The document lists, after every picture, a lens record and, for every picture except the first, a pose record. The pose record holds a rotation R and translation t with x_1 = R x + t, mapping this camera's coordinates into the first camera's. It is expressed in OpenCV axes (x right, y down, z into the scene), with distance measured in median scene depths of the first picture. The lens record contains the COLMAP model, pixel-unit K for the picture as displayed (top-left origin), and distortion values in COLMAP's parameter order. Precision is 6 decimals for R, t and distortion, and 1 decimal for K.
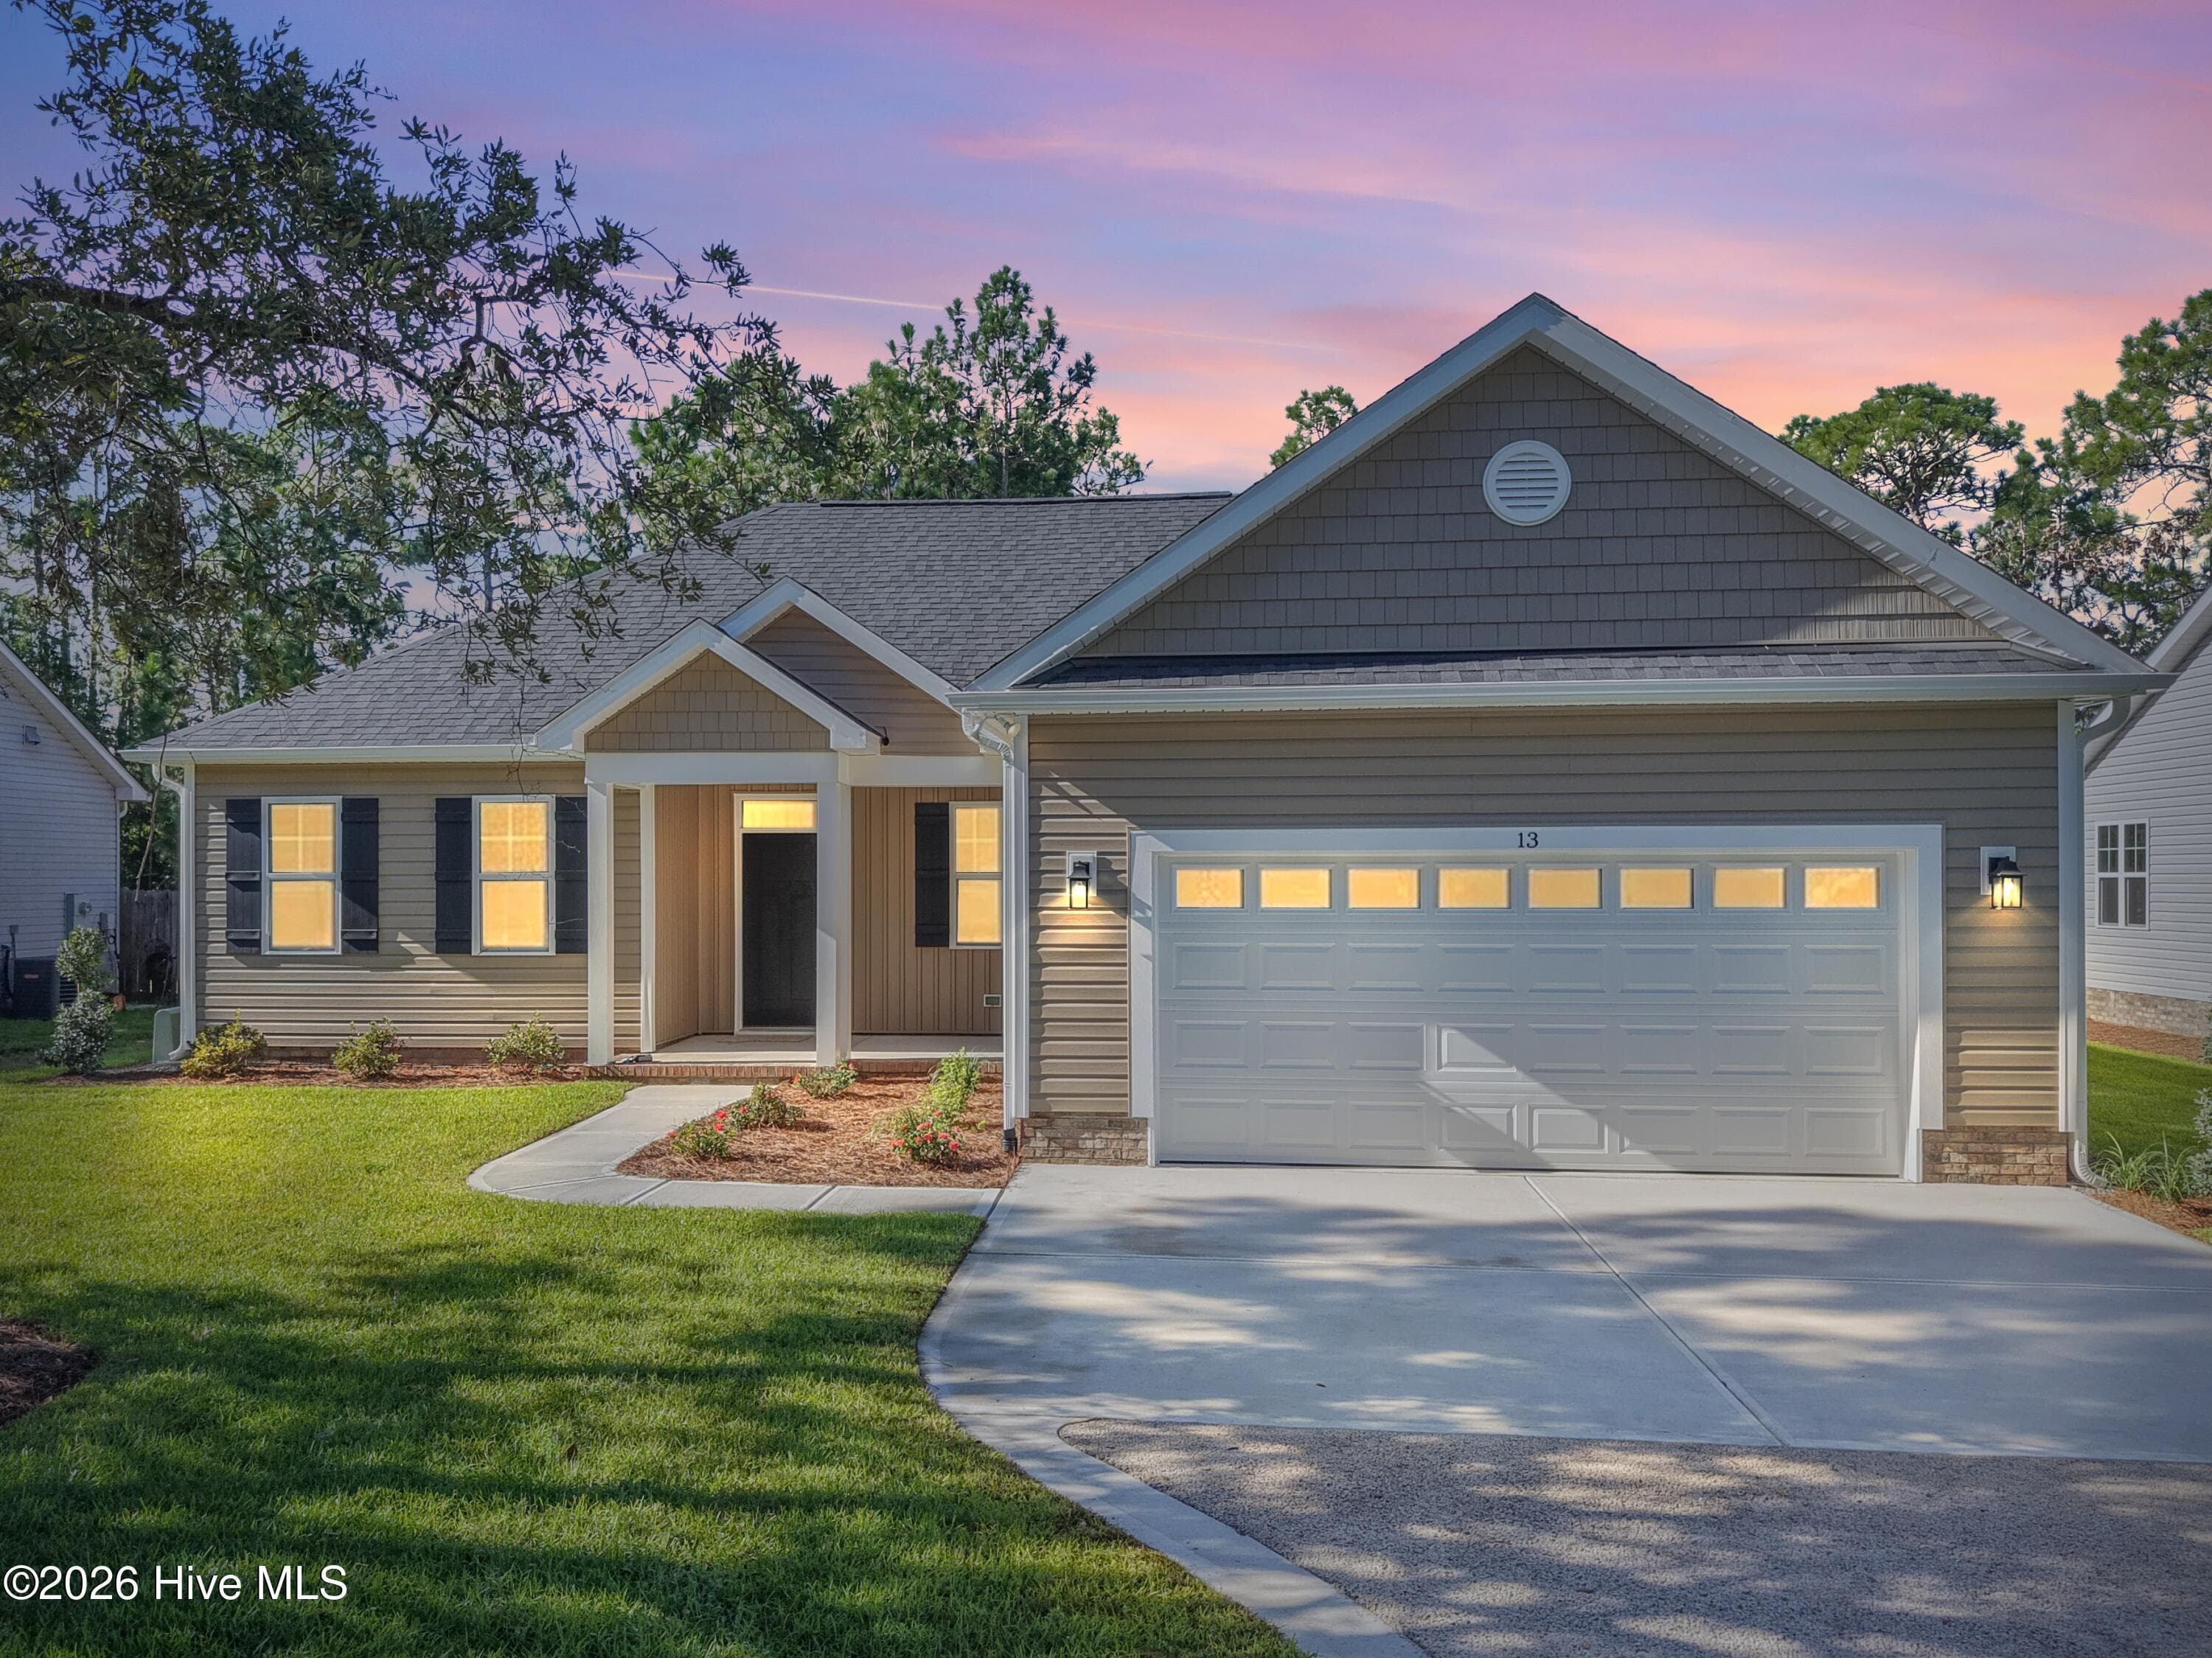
lens RADIAL K [[1690.2, 0, 1007.9], [0, 1690.2, 885.0], [0, 0, 1]] dist [0.006231, -0.005970]
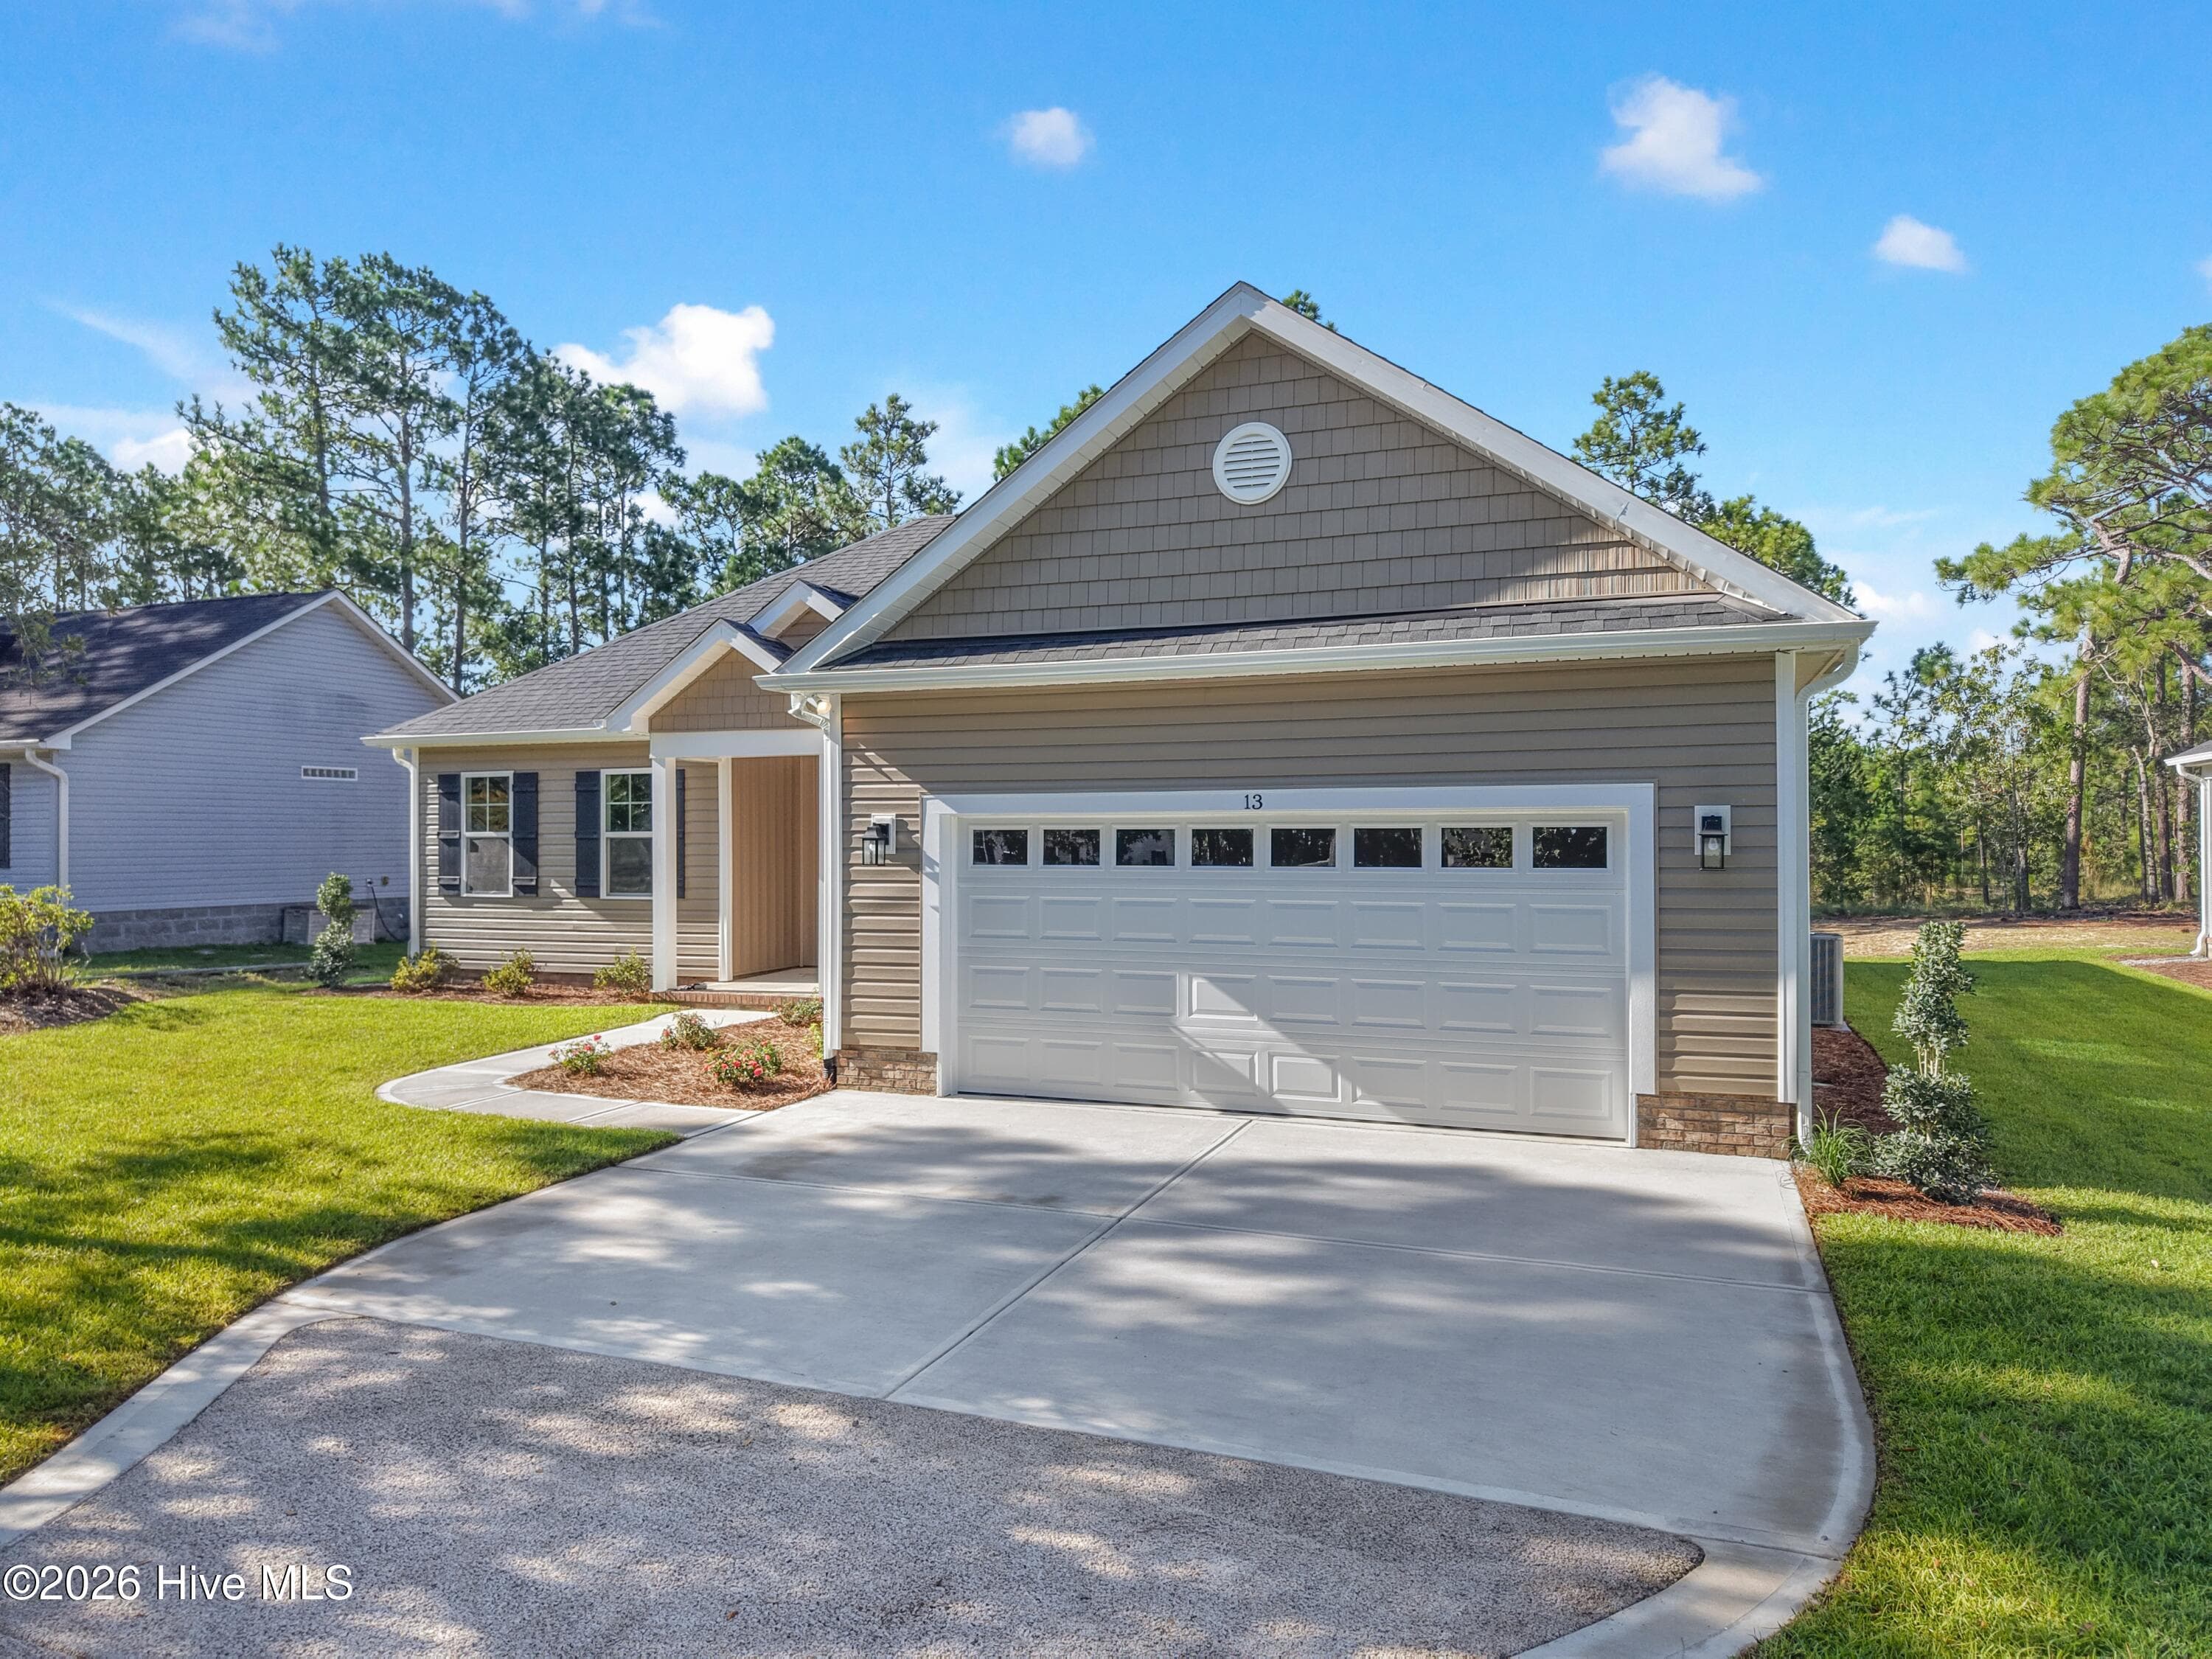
lens RADIAL K [[1457.3, 0, 1081.3], [0, 1457.3, 827.6], [0, 0, 1]] dist [0.001974, -0.002126]
pose [[0.965938, -0.002922, -0.258757, 0.423967], [0.001404, 0.999981, -0.006053, -0.004999], [0.258770, 0.005484, 0.965924, 0.092990]]
